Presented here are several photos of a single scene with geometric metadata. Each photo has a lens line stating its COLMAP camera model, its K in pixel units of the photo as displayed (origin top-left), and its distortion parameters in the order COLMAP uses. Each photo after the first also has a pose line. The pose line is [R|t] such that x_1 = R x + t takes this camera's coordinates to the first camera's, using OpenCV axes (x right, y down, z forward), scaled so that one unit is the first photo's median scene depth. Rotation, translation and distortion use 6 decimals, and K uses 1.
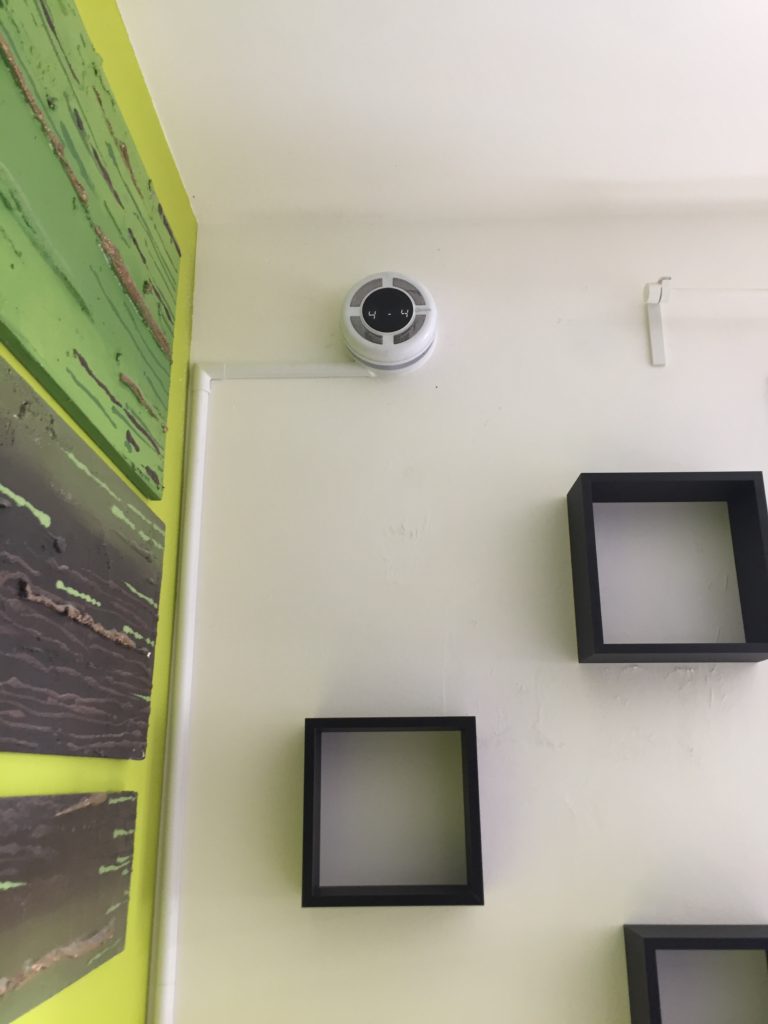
lens RADIAL K [[869.7, 0, 381.5], [0, 869.7, 511.9], [0, 0, 1]] dist [0.041432, -0.002973]
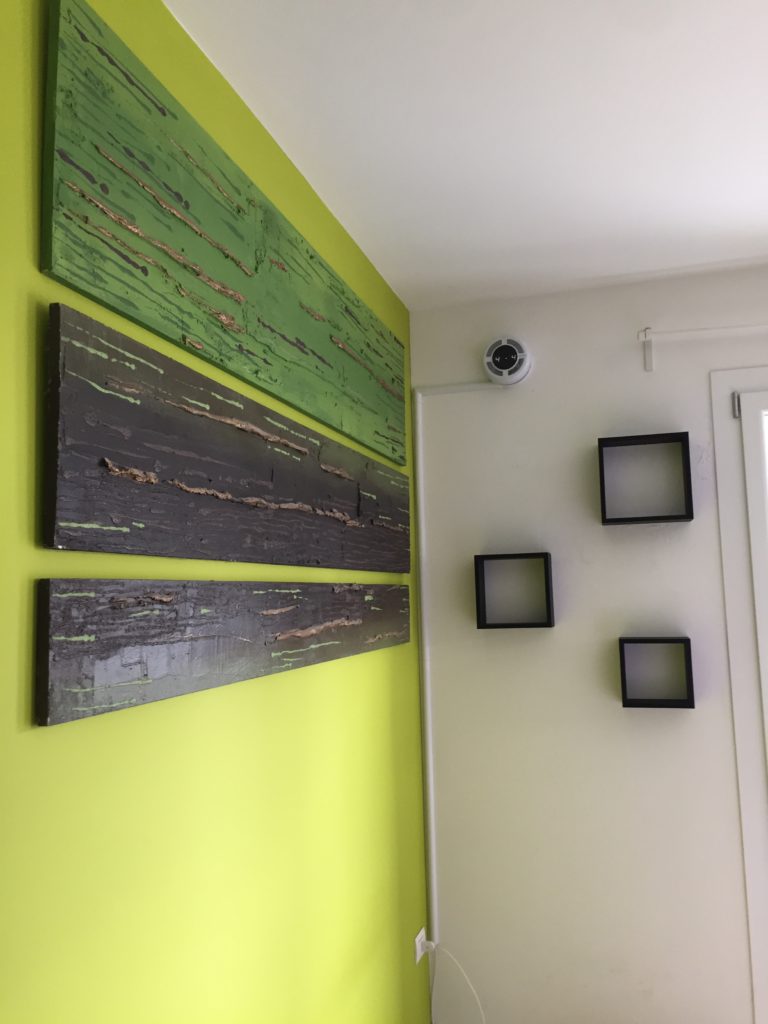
lens RADIAL K [[869.7, 0, 384.8], [0, 869.7, 511.9], [0, 0, 1]] dist [0.041432, -0.002973]
pose [[0.967222, -0.042518, -0.250348, 0.261387], [0.091821, 0.977733, 0.188697, -0.329232], [0.236750, -0.205499, 0.949589, -1.211908]]
